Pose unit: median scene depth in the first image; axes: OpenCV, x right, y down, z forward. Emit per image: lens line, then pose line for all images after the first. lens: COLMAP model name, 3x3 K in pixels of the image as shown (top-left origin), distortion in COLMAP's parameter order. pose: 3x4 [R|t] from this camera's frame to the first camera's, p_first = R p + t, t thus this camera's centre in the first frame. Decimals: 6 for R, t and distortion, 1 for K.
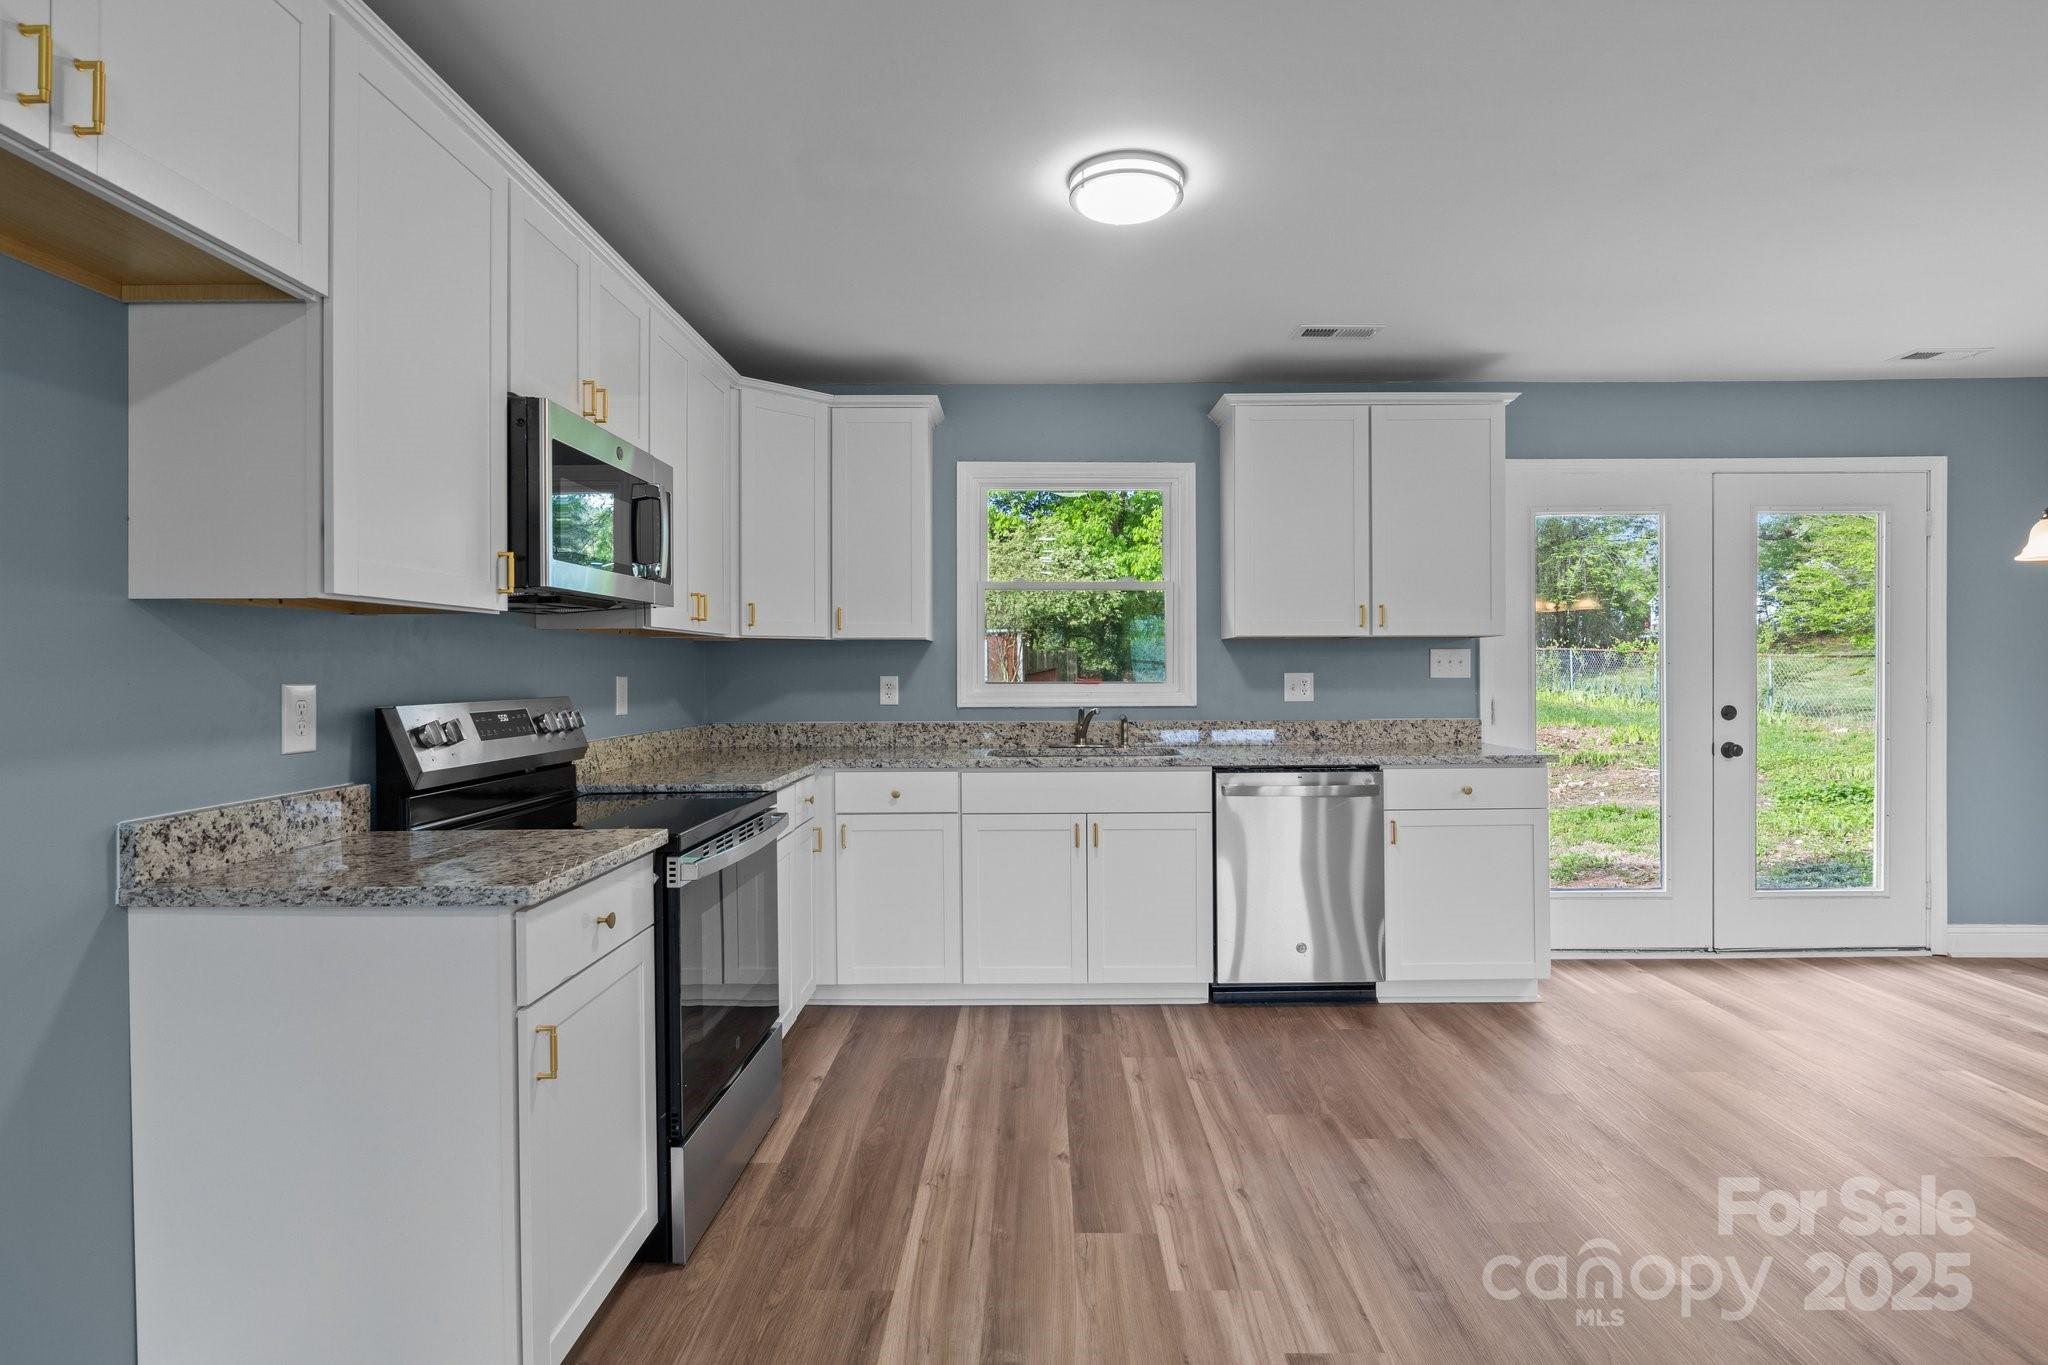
lens RADIAL K [[1023.9, 0, 1033.0], [0, 1023.9, 666.4], [0, 0, 1]] dist [-0.006993, -0.000757]
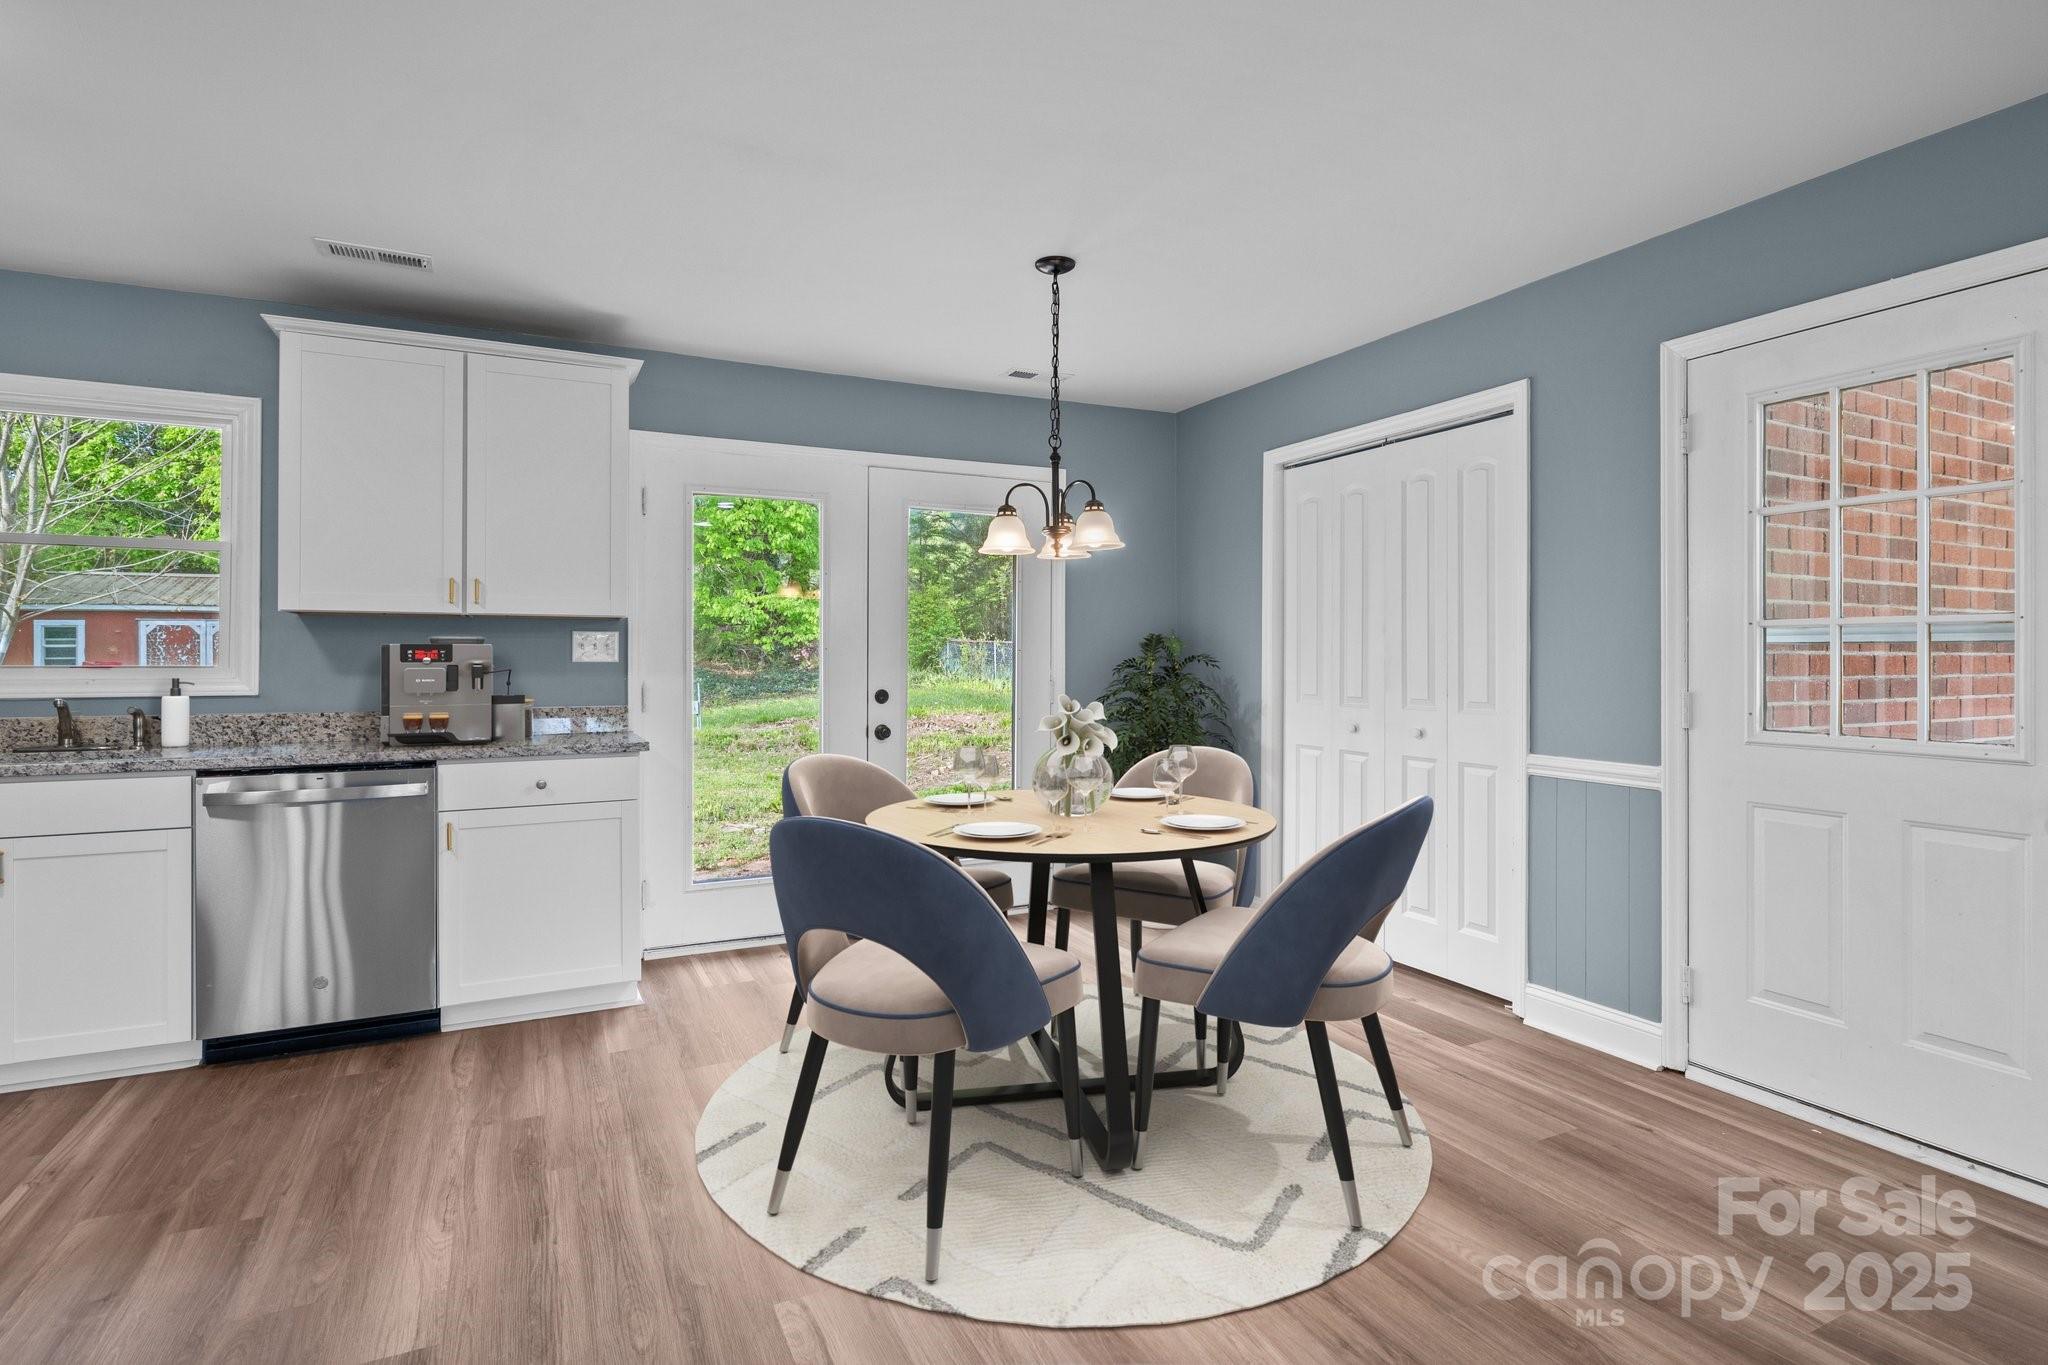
lens RADIAL K [[1026.1, 0, 1029.3], [0, 1026.1, 656.7], [0, 0, 1]] dist [-0.008677, 0.000735]
pose [[0.892797, 0.006522, 0.450412, 0.387827], [-0.005927, 0.999979, -0.002732, 0.007305], [-0.450420, -0.000230, 0.892817, -0.007589]]
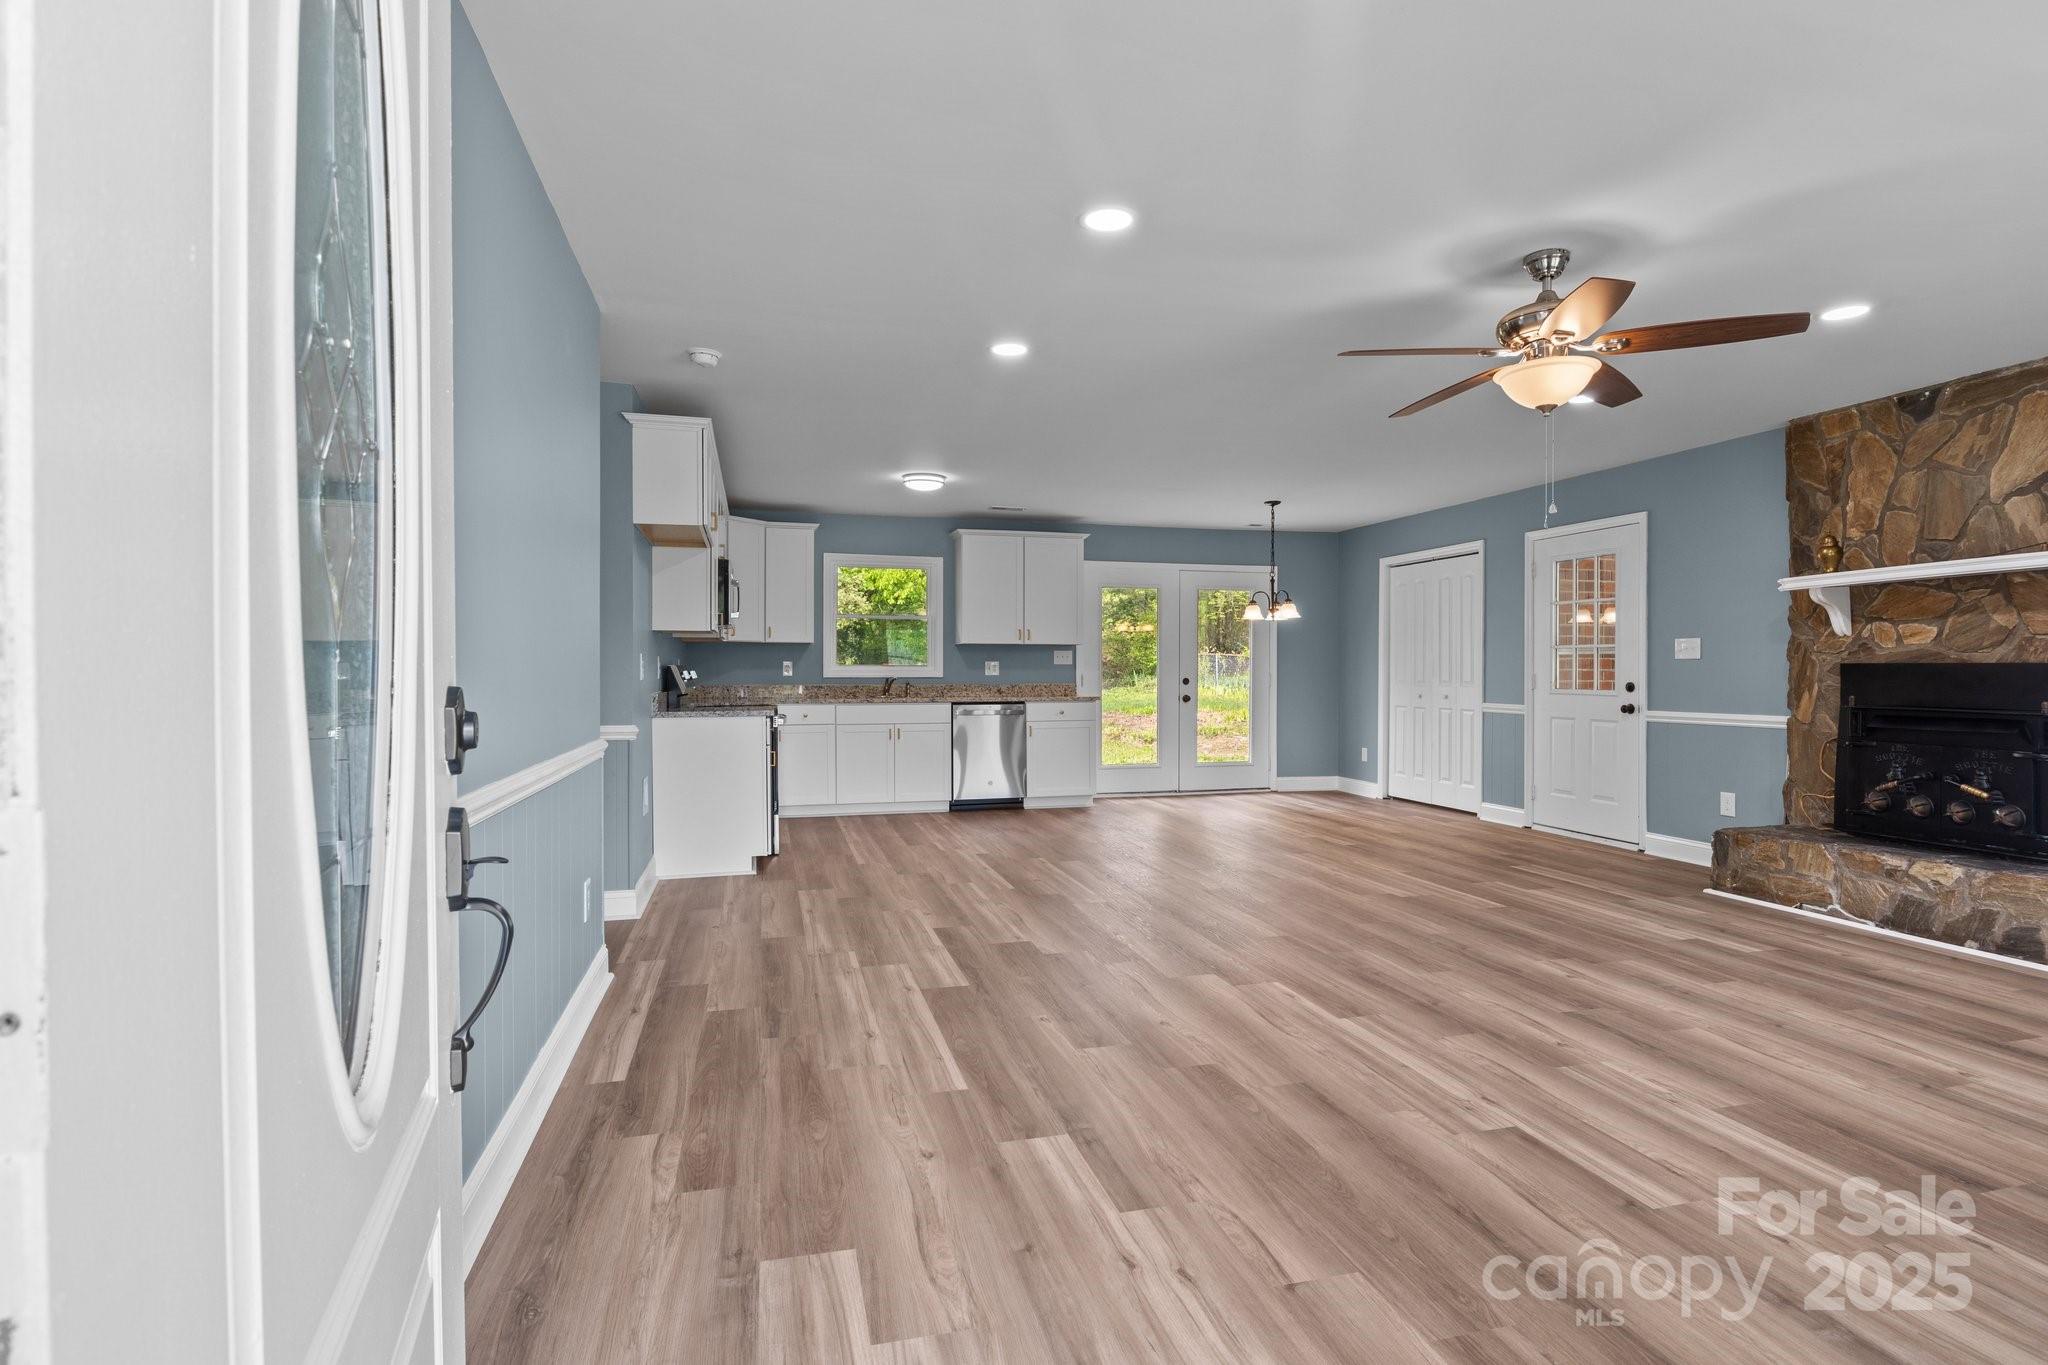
lens RADIAL K [[1020.2, 0, 1028.8], [0, 1020.2, 681.1], [0, 0, 1]] dist [-0.004681, -0.002047]
pose [[0.965648, 0.002803, 0.259839, -0.229691], [-0.005984, 0.999916, 0.011454, 0.025182], [-0.259785, -0.012615, 0.965584, -1.137291]]
